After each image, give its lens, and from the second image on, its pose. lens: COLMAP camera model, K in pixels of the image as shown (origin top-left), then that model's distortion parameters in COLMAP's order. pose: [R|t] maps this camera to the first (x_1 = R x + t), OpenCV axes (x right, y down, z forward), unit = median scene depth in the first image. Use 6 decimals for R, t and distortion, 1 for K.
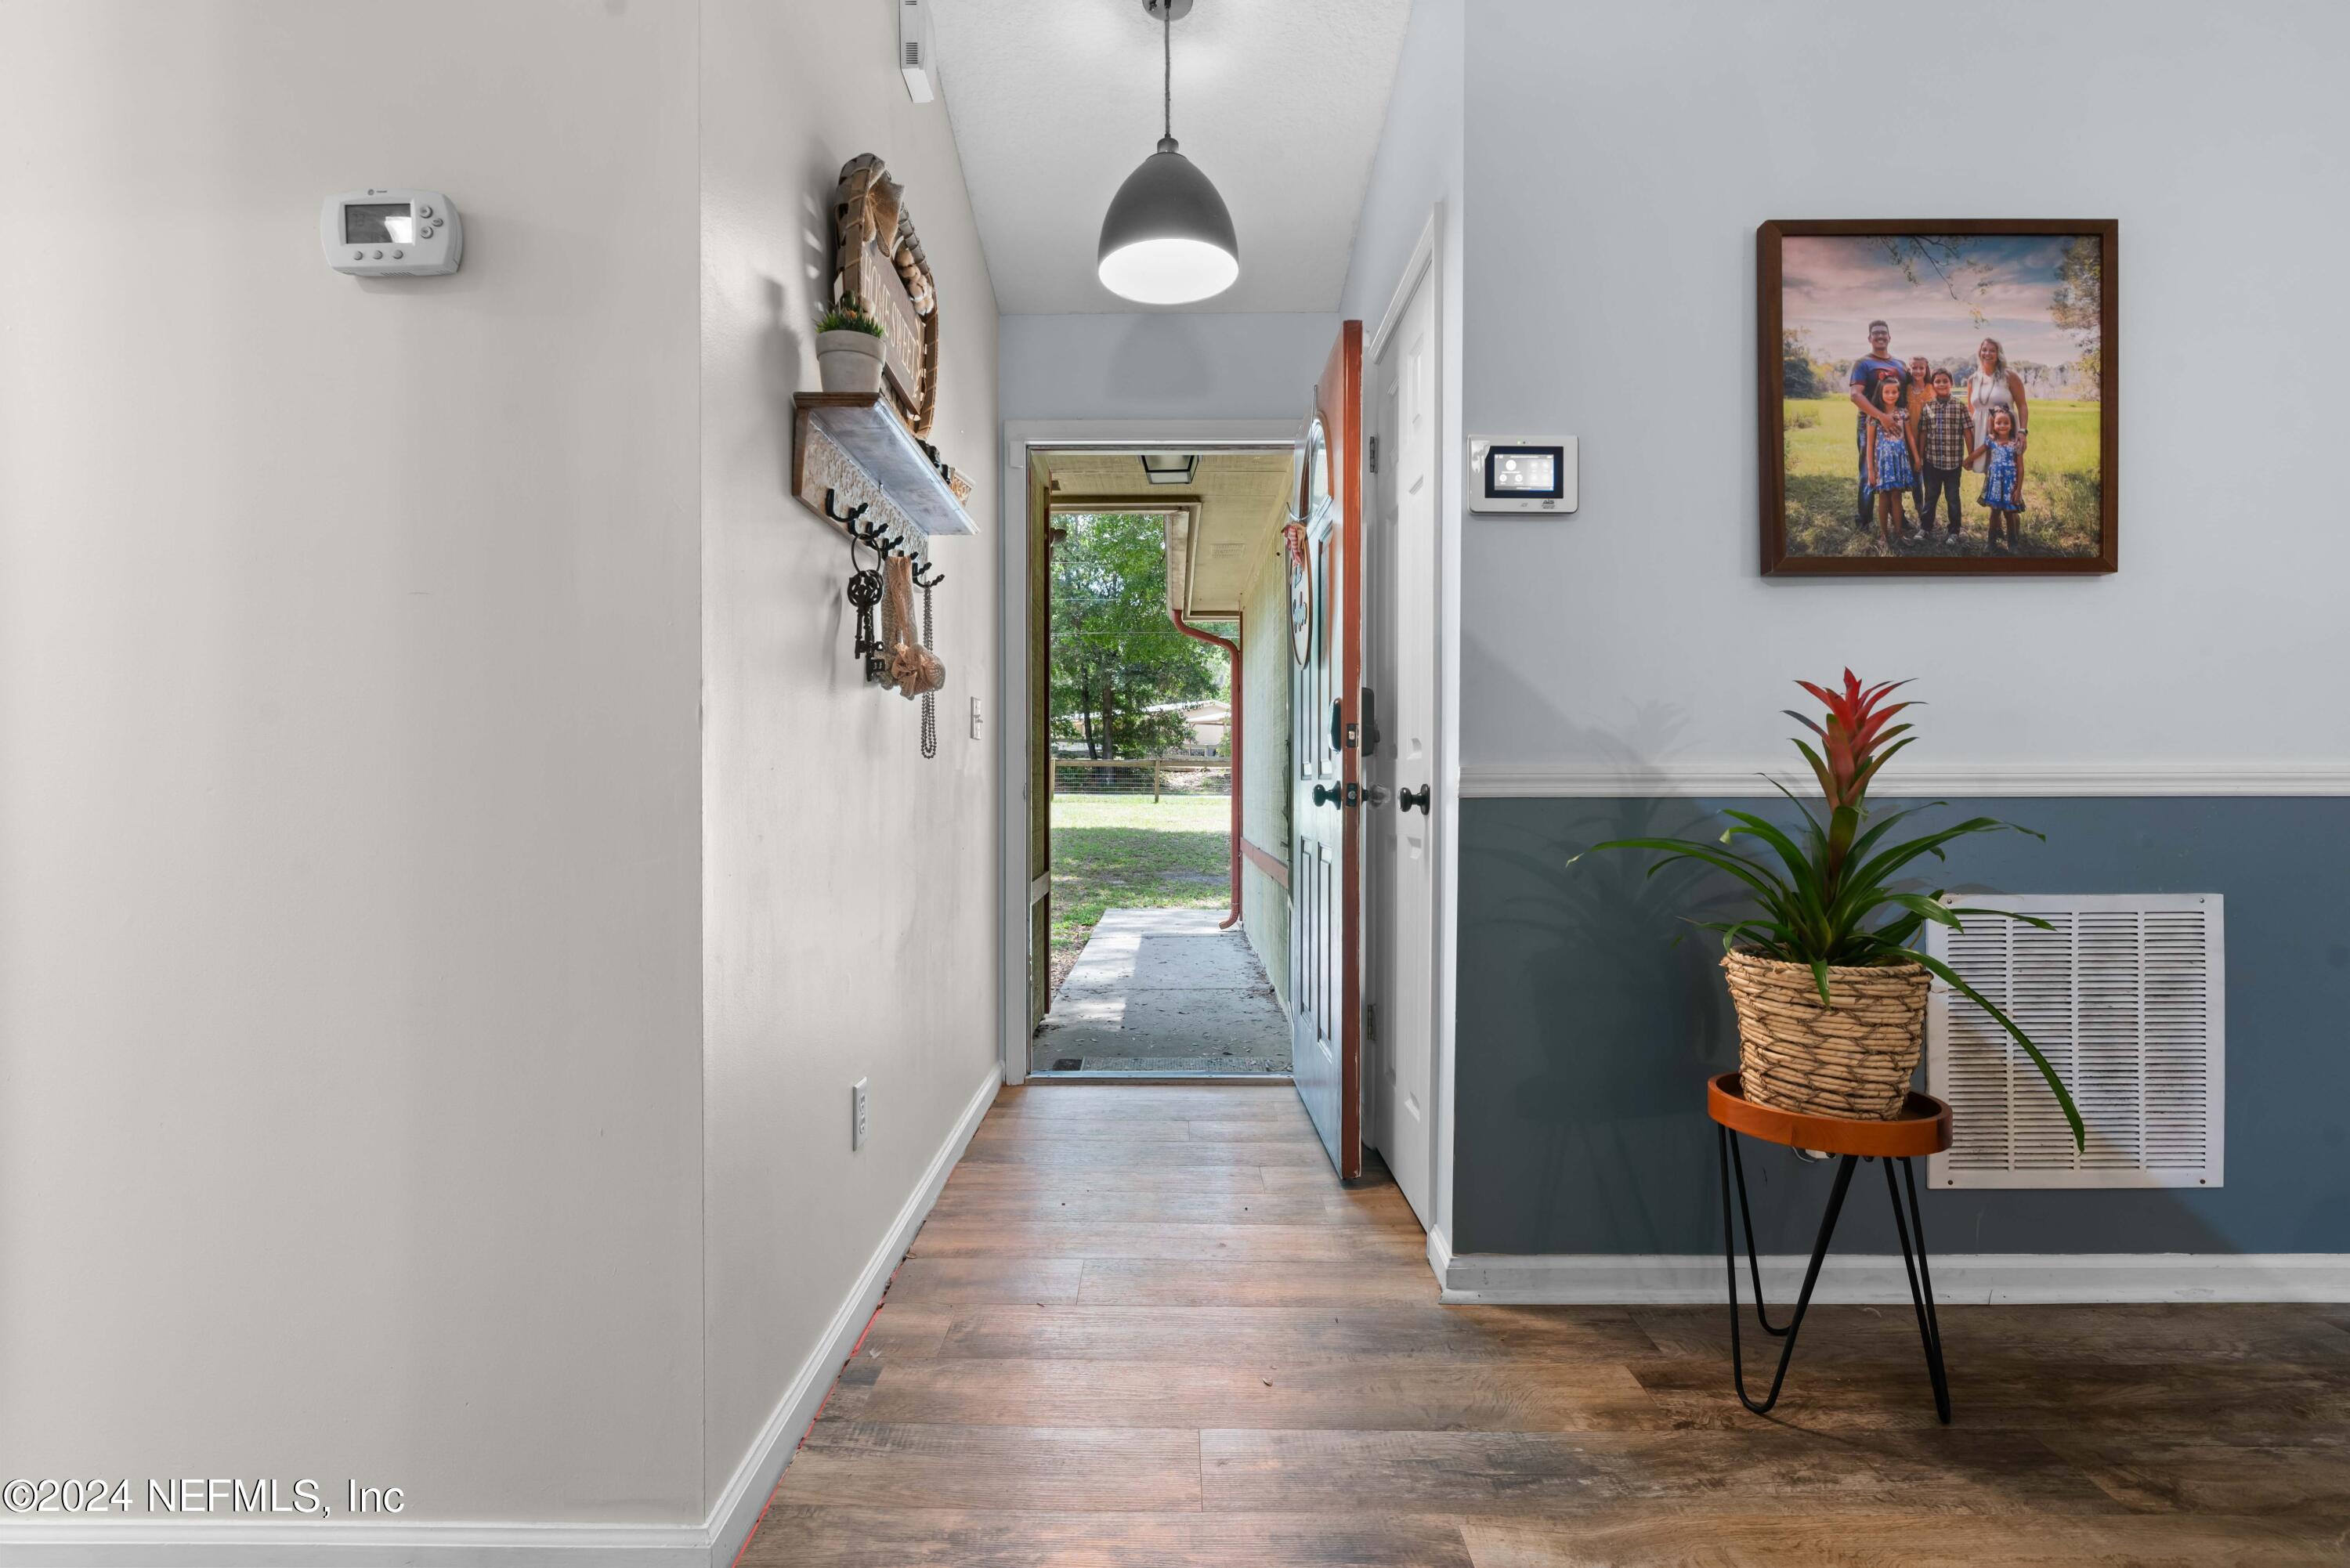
lens RADIAL K [[1119.0, 0, 1176.4], [0, 1119.0, 783.3], [0, 0, 1]] dist [0.004444, 0.000614]
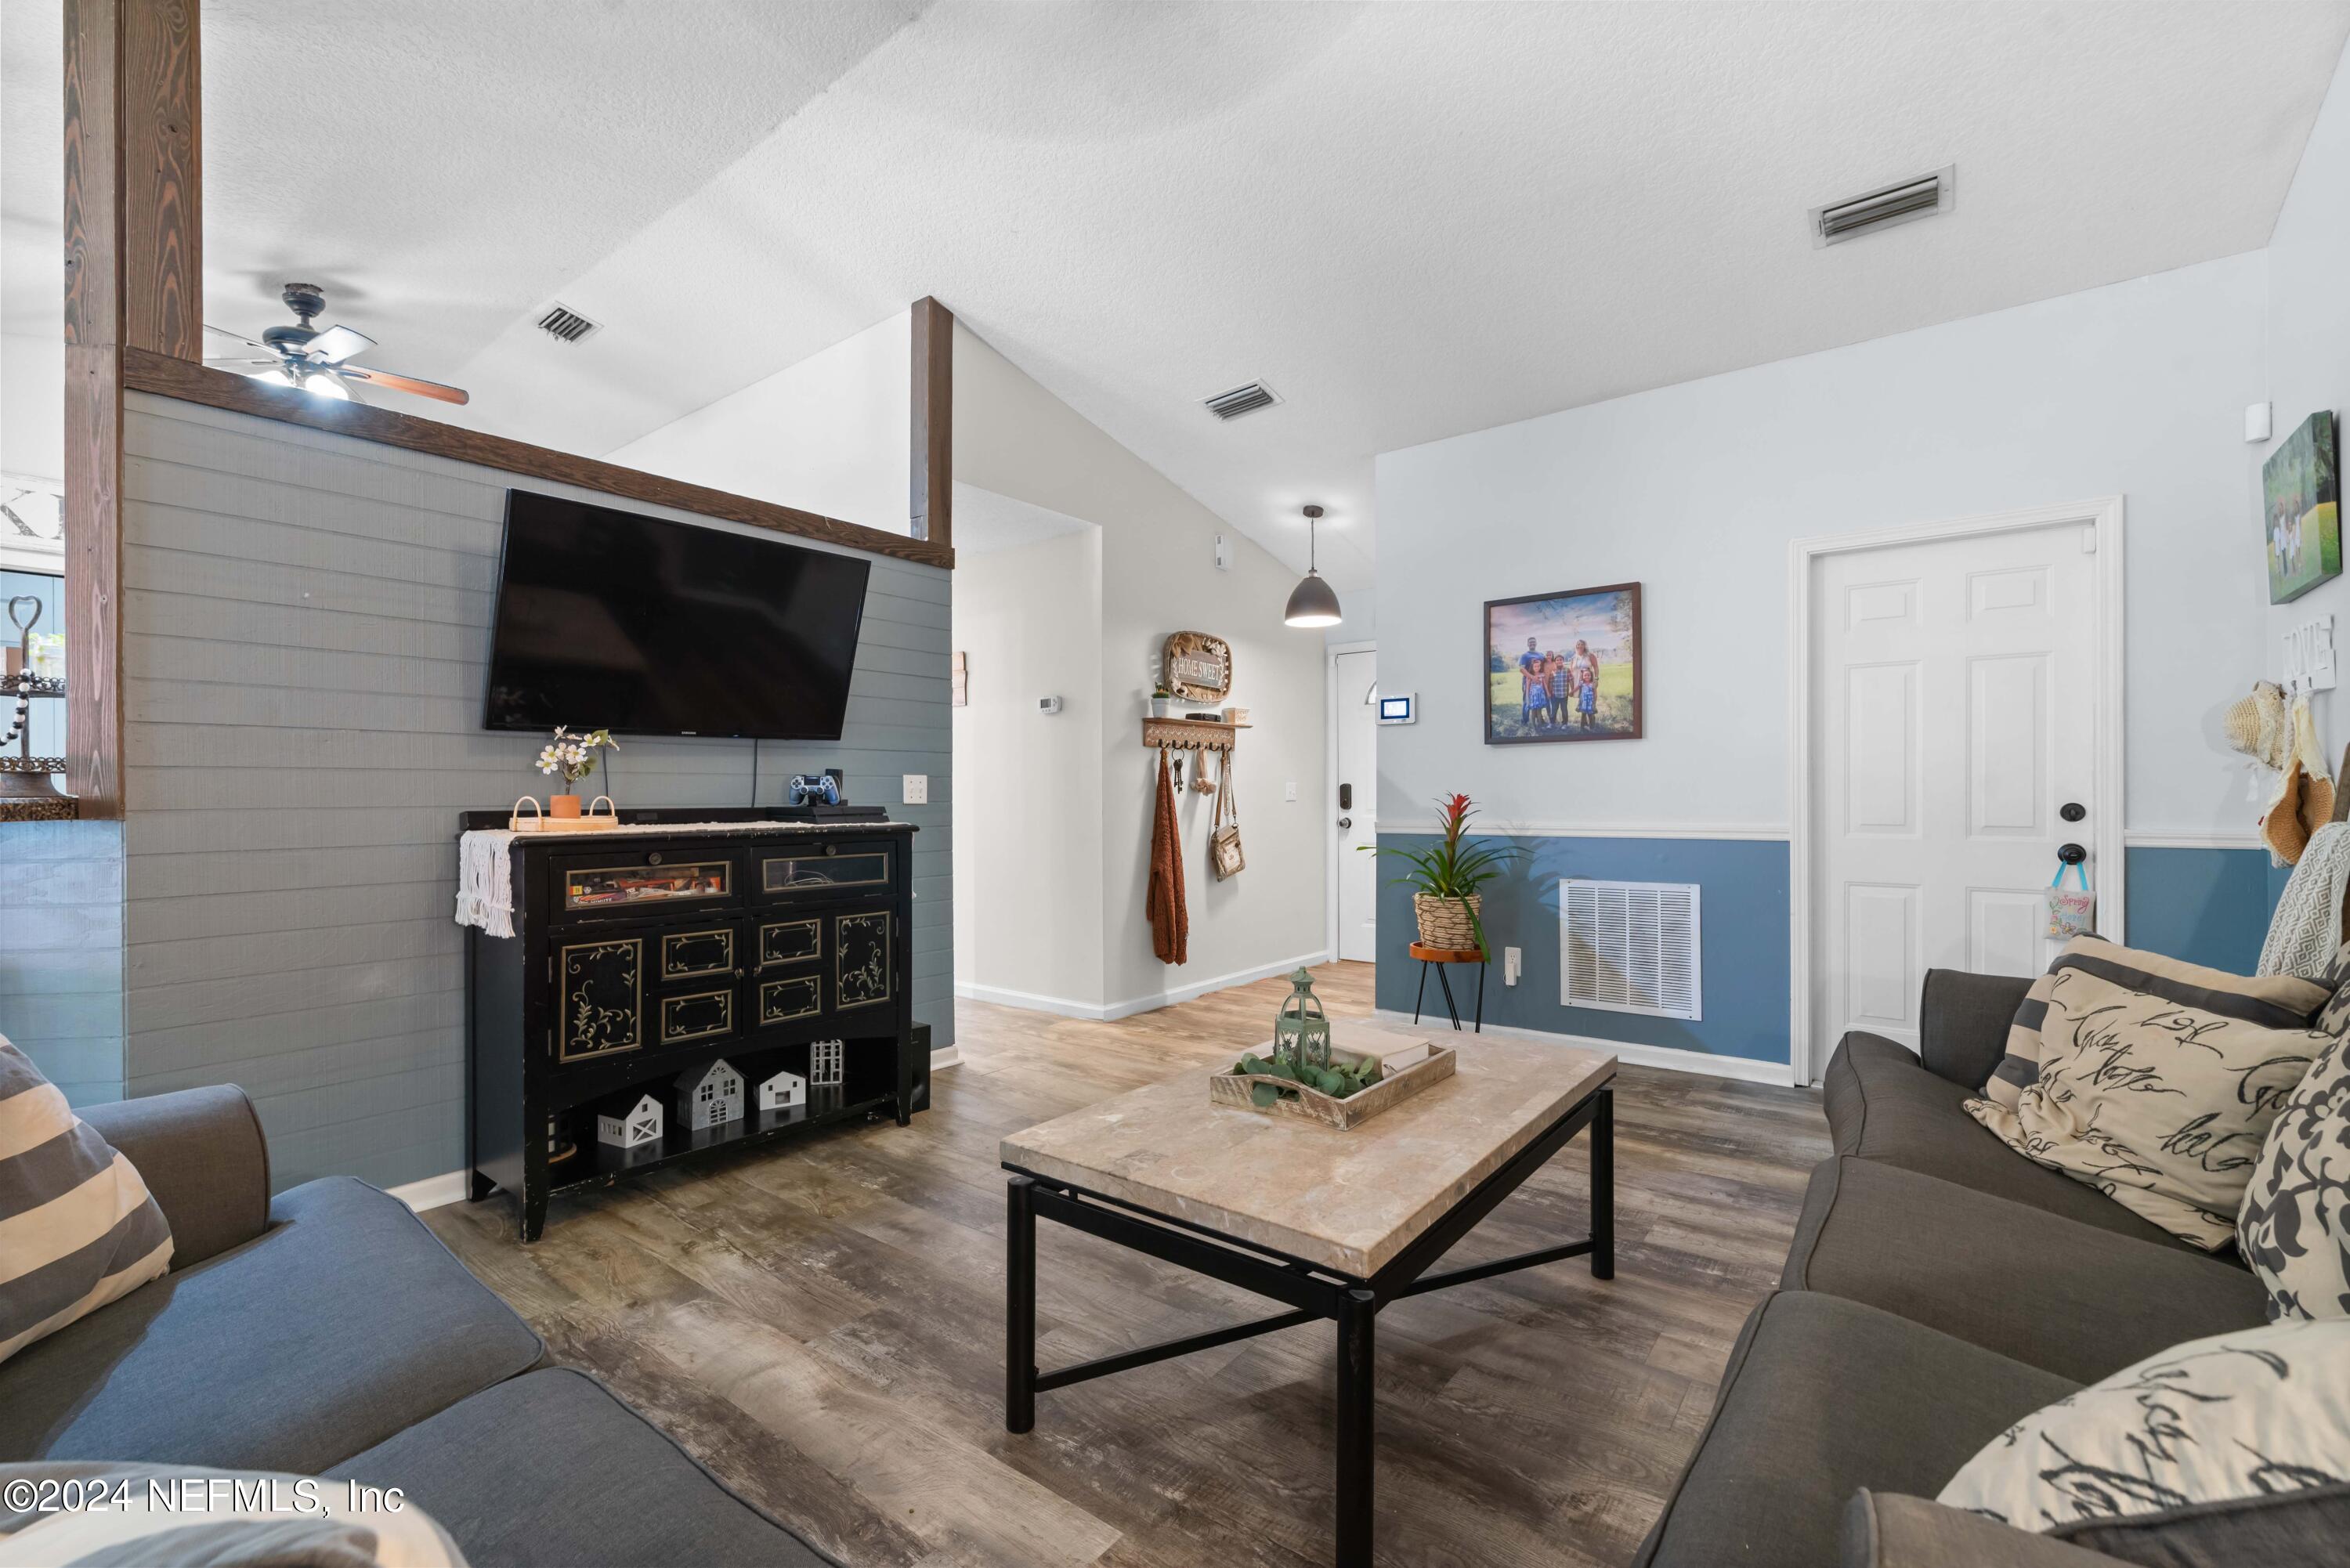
lens RADIAL K [[1004.6, 0, 1158.2], [0, 1004.6, 790.1], [0, 0, 1]] dist [-0.004751, -0.000322]
pose [[0.784003, -0.007232, -0.620715, 1.324396], [0.002973, 0.999964, -0.007896, -0.072155], [0.620750, 0.004345, 0.783996, -1.165274]]
